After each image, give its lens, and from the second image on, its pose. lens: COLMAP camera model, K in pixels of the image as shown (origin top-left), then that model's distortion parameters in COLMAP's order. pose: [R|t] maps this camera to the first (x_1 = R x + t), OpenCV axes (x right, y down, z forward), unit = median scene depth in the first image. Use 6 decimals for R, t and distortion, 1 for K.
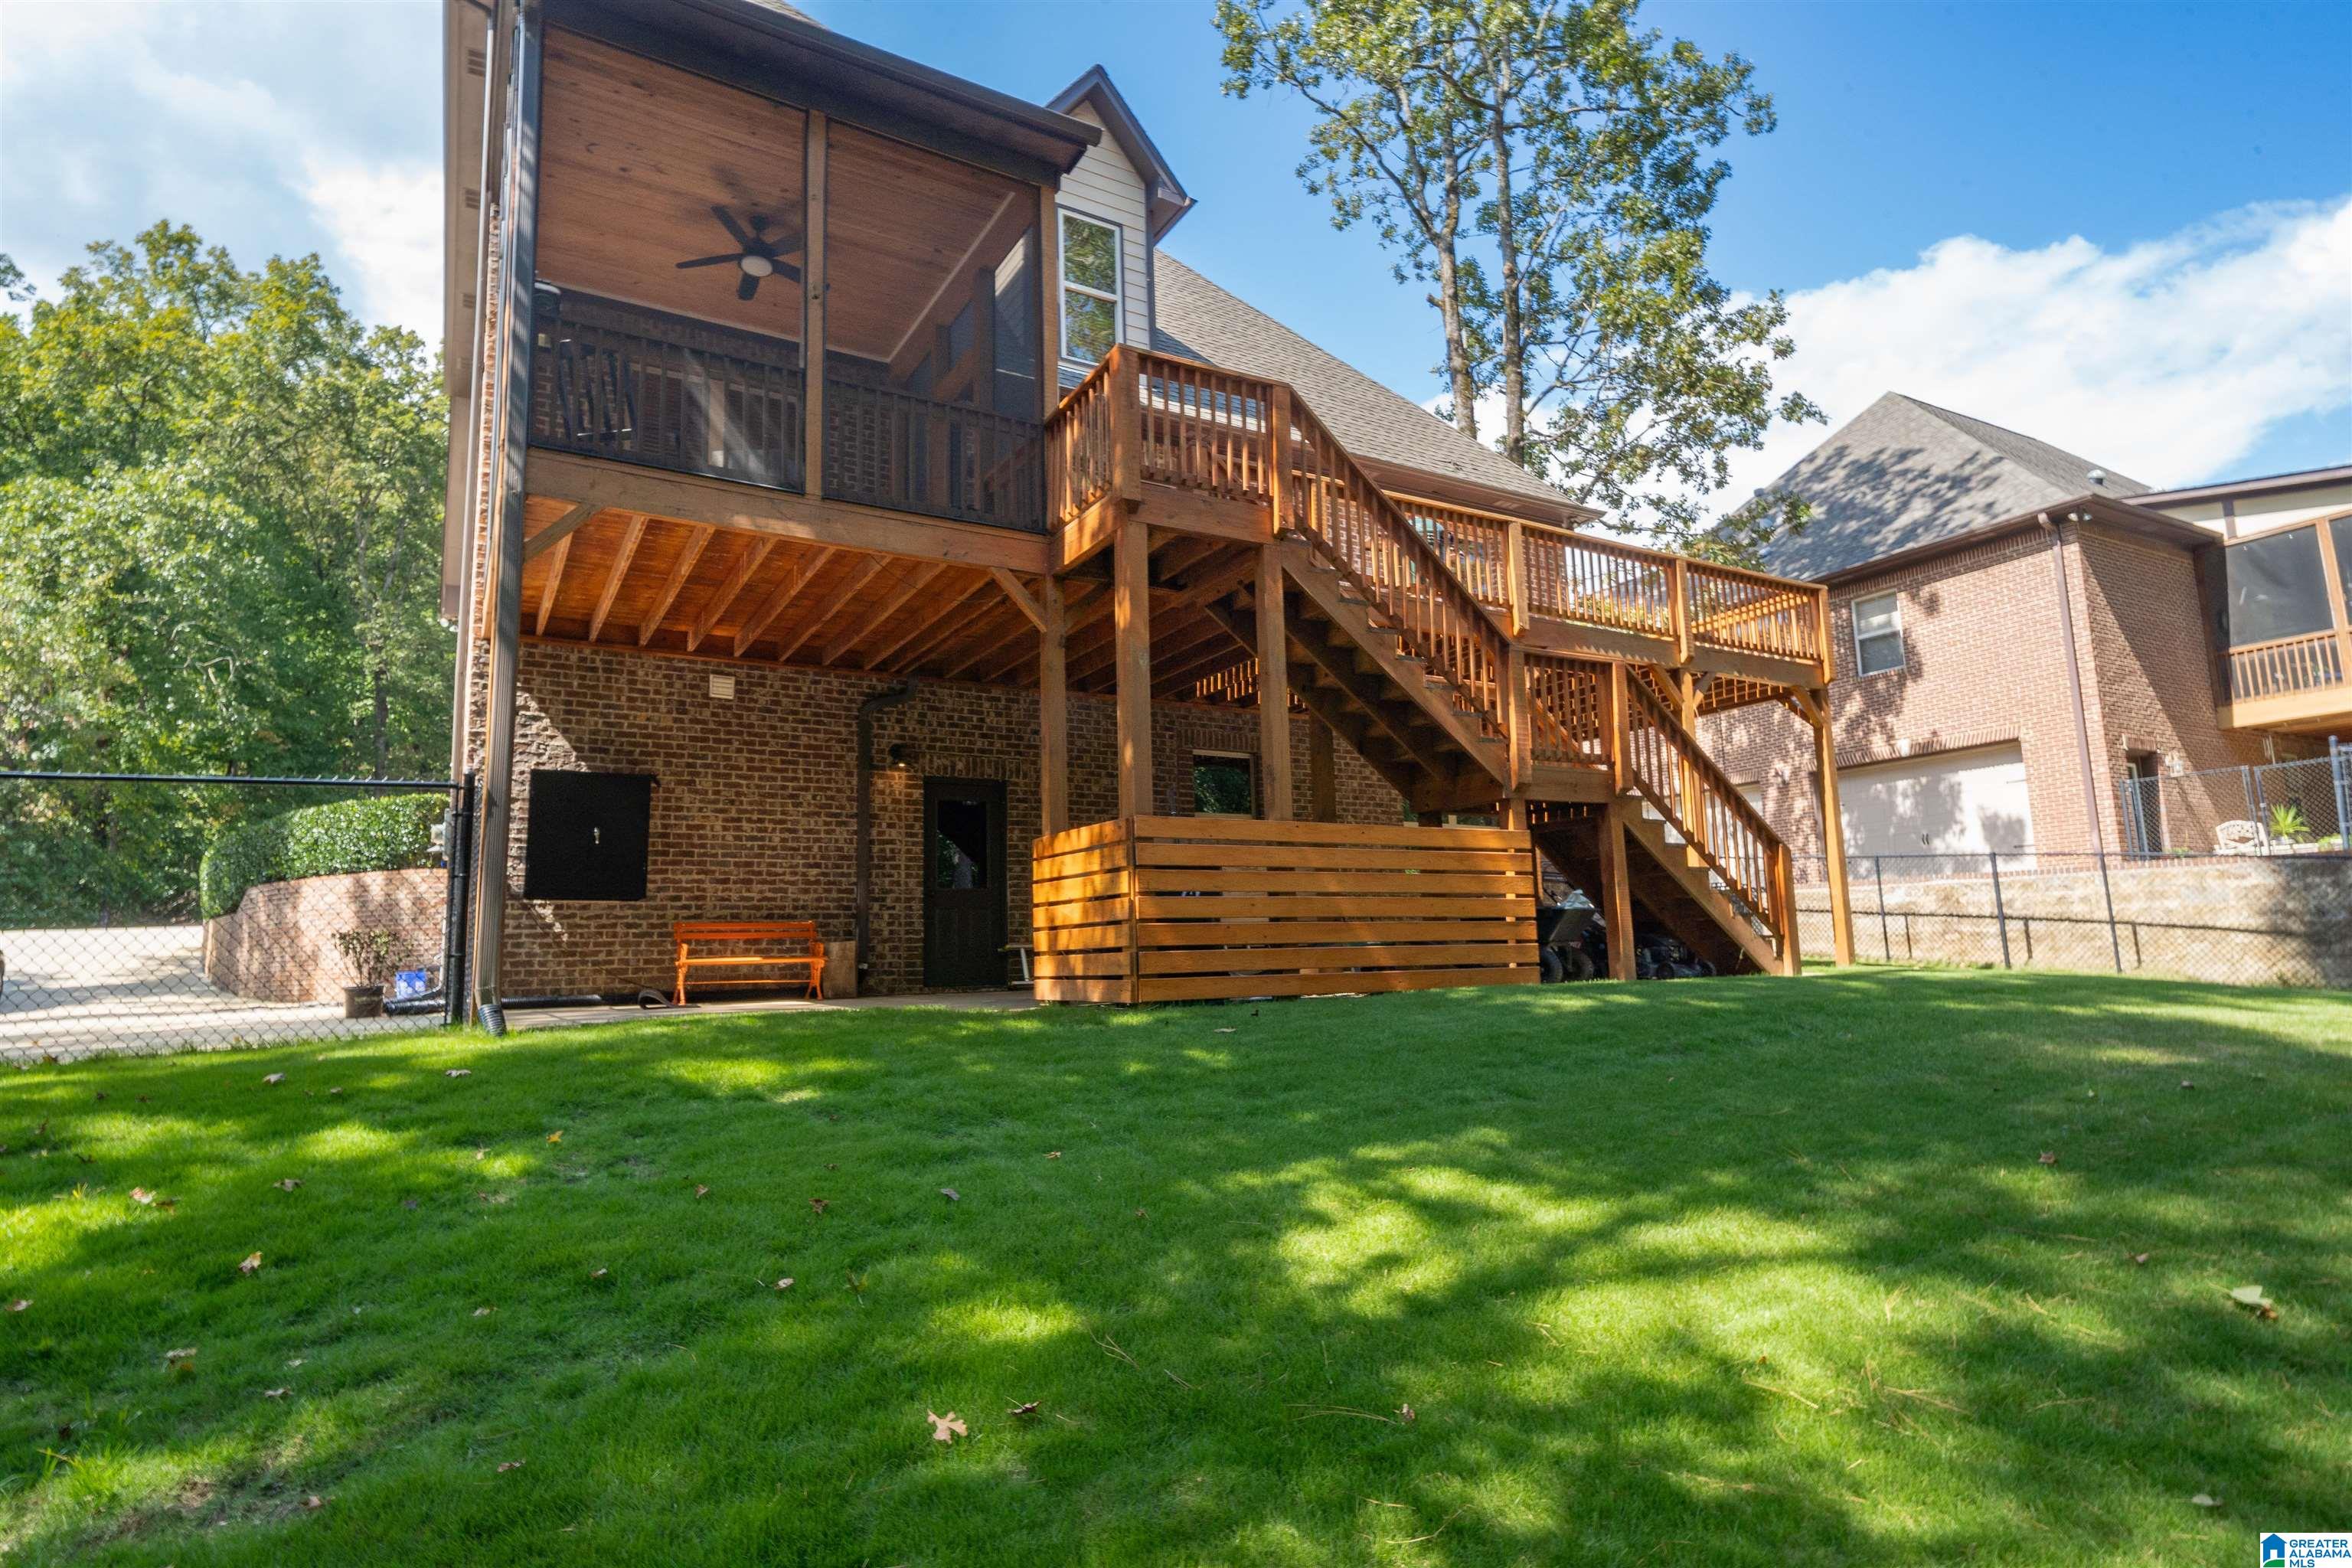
lens RADIAL K [[1243.6, 0, 1176.0], [0, 1243.6, 784.0], [0, 0, 1]] dist [0.006040, 0.001616]
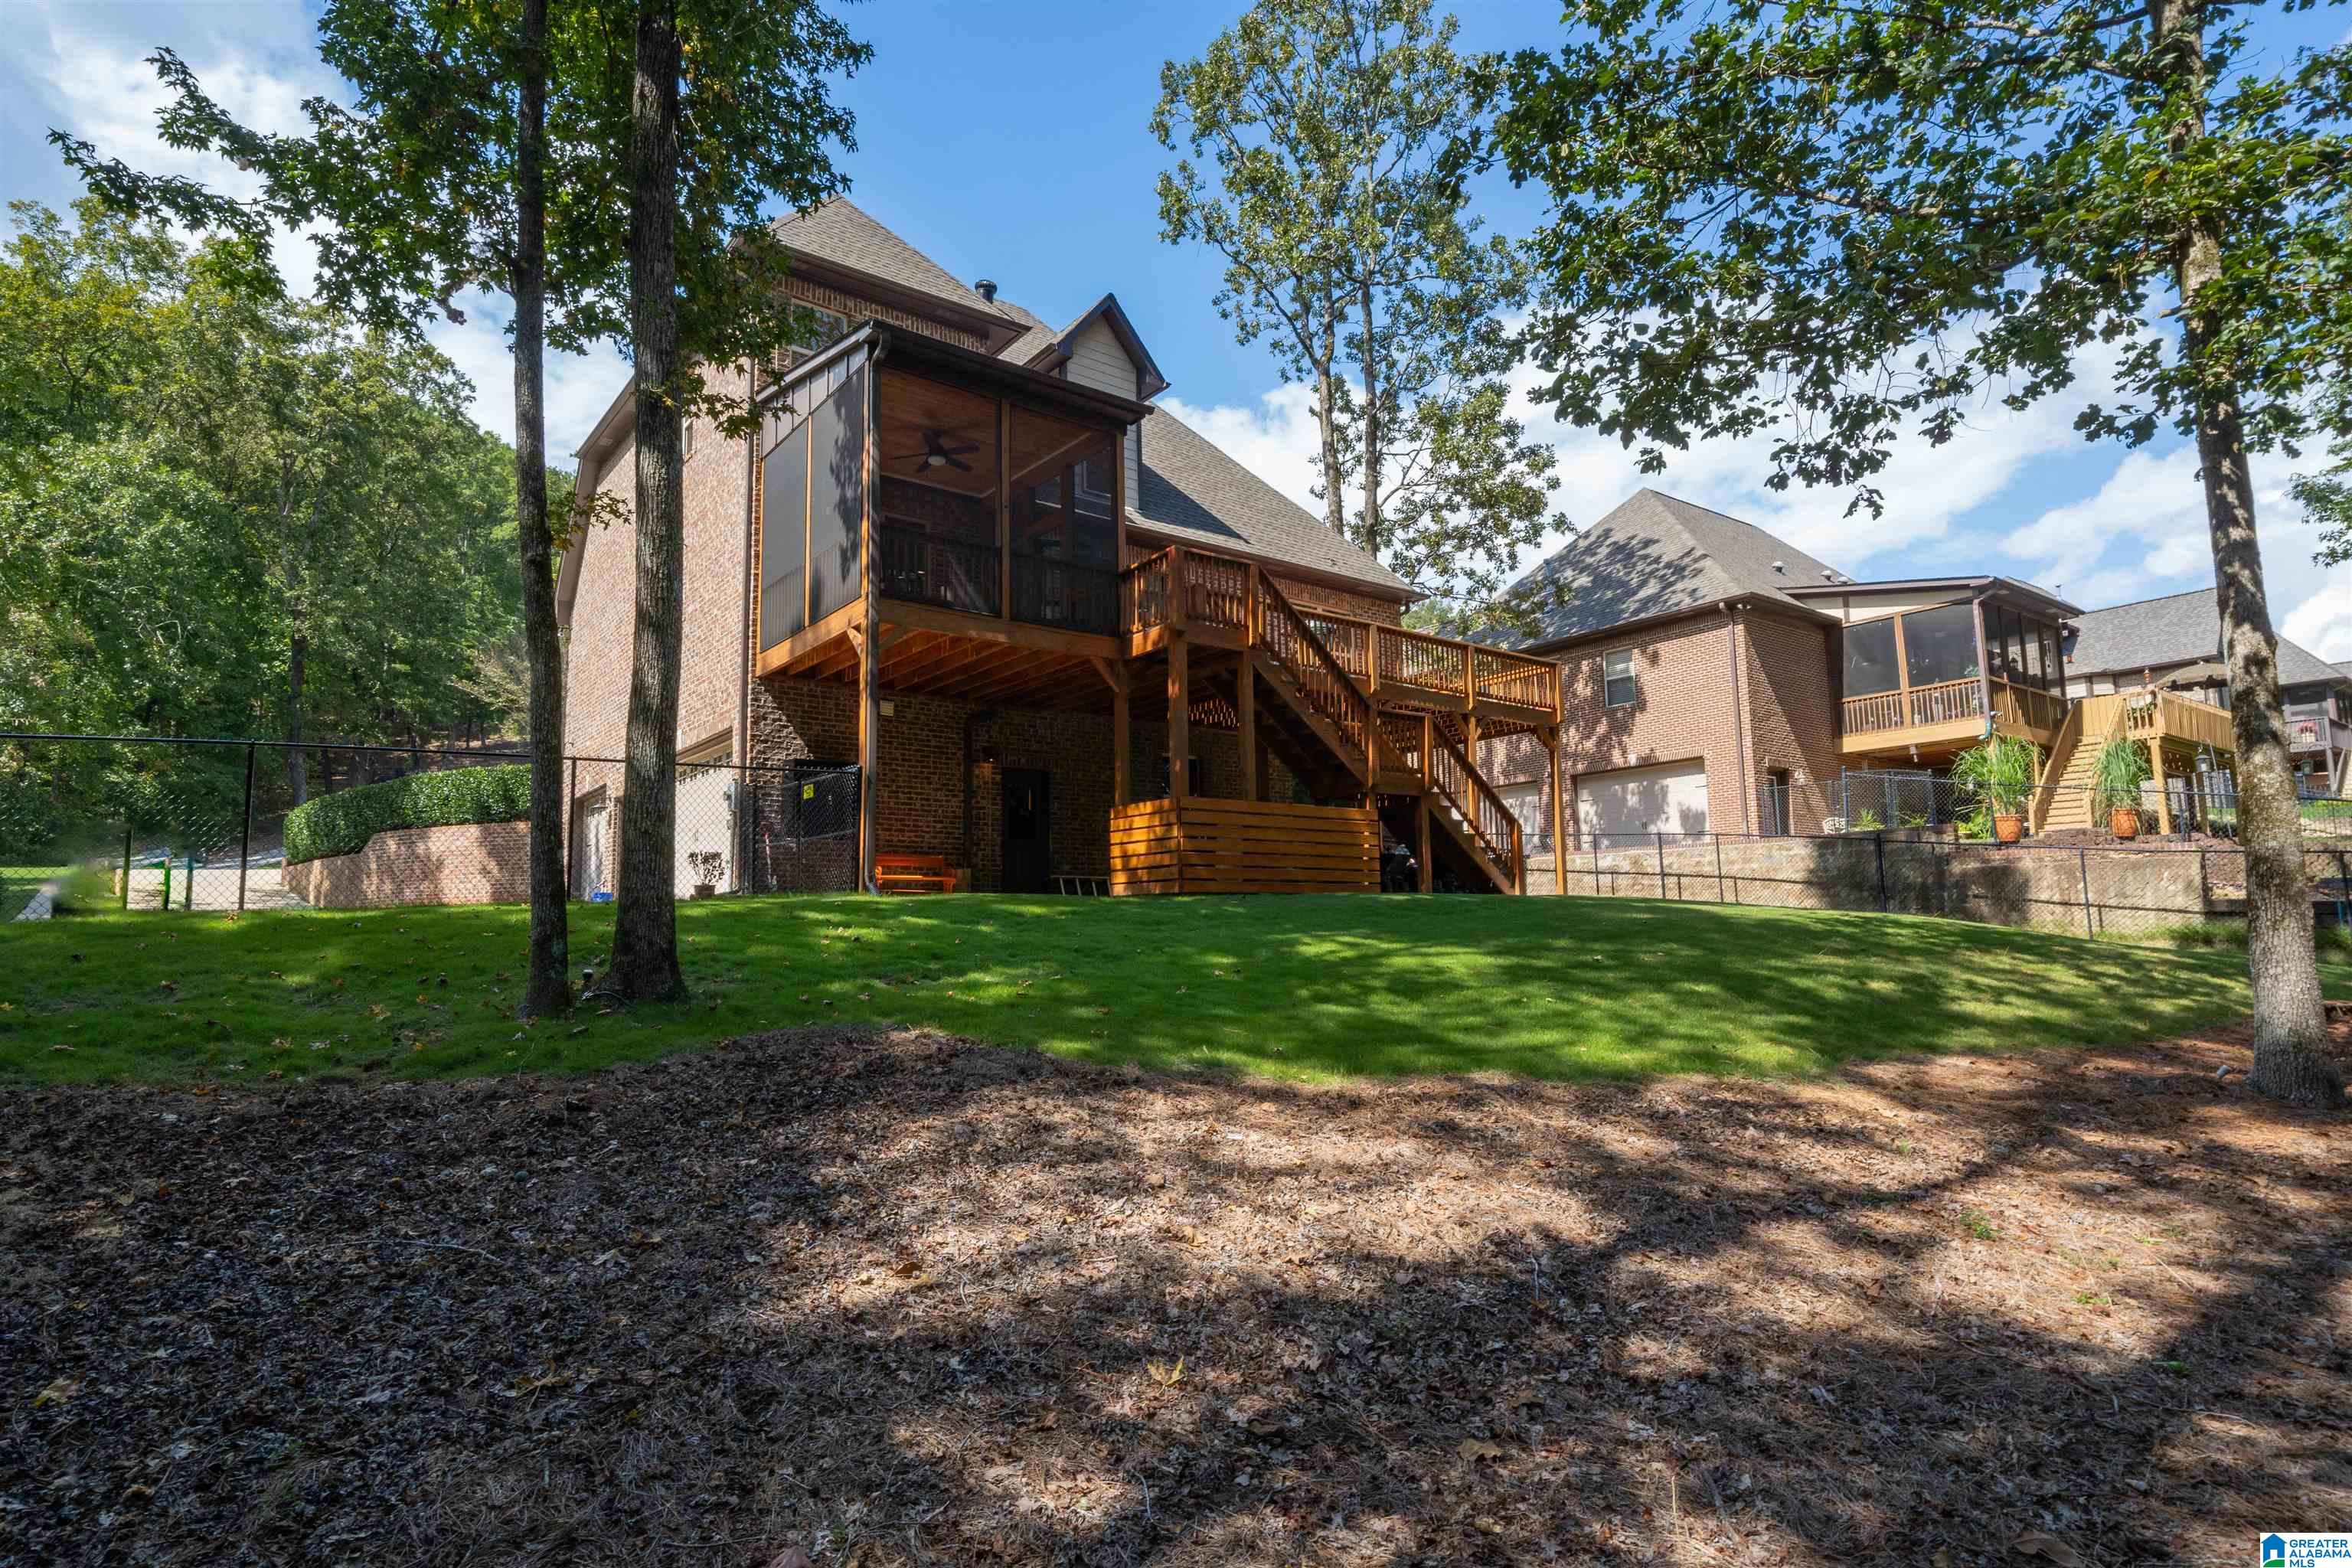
lens RADIAL K [[1243.6, 0, 1176.0], [0, 1243.6, 784.0], [0, 0, 1]] dist [0.006040, 0.001616]
pose [[0.991623, 0.026961, 0.126317, -0.106852], [-0.029130, 0.999458, 0.015355, -0.008958], [-0.125835, -0.018906, 0.991871, -0.342630]]
